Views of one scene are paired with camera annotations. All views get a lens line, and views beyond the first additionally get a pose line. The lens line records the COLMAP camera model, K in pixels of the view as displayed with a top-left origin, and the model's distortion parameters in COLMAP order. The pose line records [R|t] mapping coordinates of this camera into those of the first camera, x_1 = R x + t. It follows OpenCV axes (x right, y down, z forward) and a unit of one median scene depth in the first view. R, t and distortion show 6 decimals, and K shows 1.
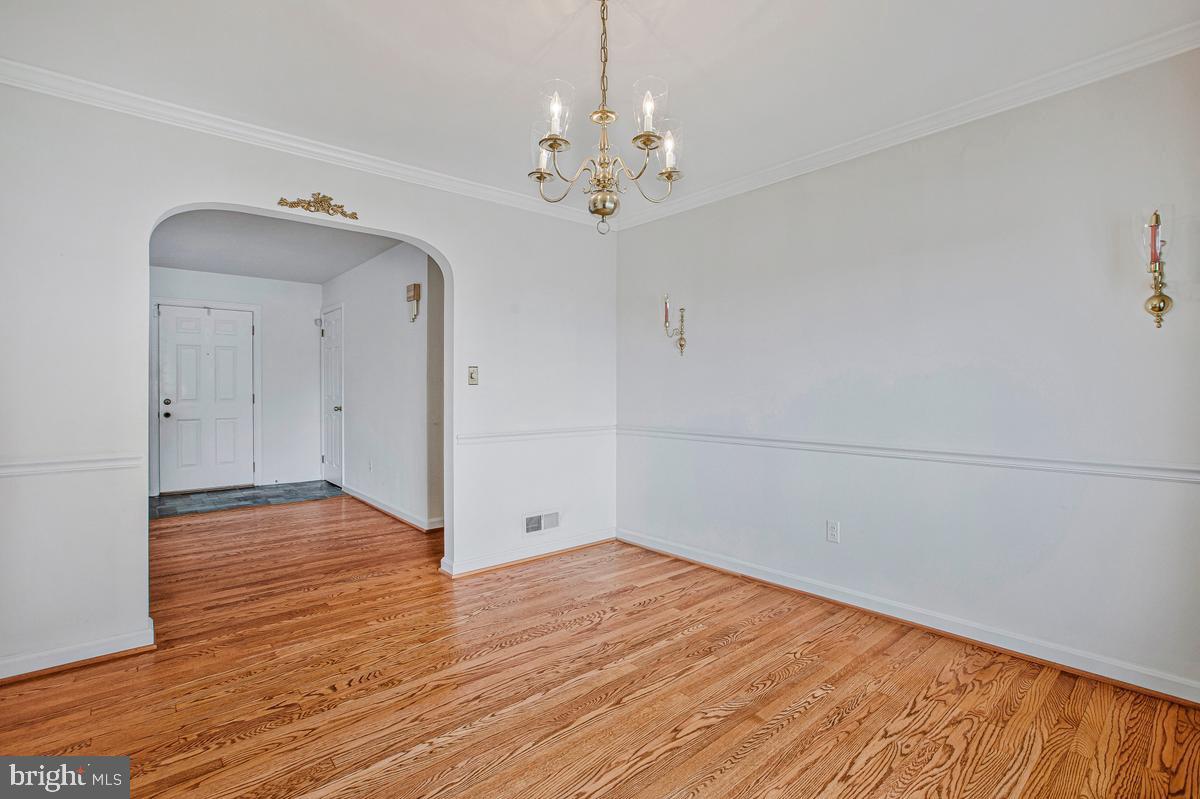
lens RADIAL K [[564.3, 0, 596.9], [0, 564.3, 393.9], [0, 0, 1]] dist [-0.042933, 0.004465]
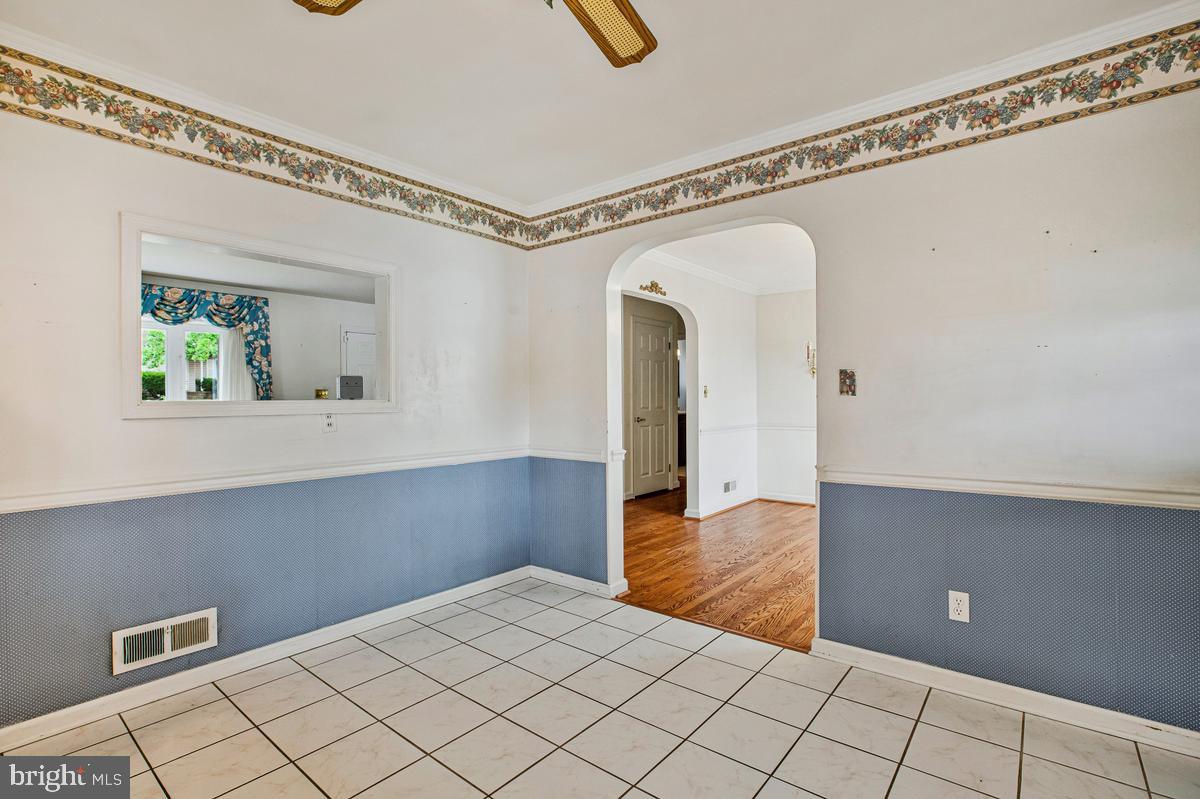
lens RADIAL K [[564.3, 0, 602.1], [0, 564.3, 399.5], [0, 0, 1]] dist [-0.042933, 0.004465]
pose [[0.986206, -0.008400, 0.165311, -0.942841], [0.009850, 0.999920, -0.007951, -0.000130], [-0.165231, 0.009470, 0.986209, -0.619414]]
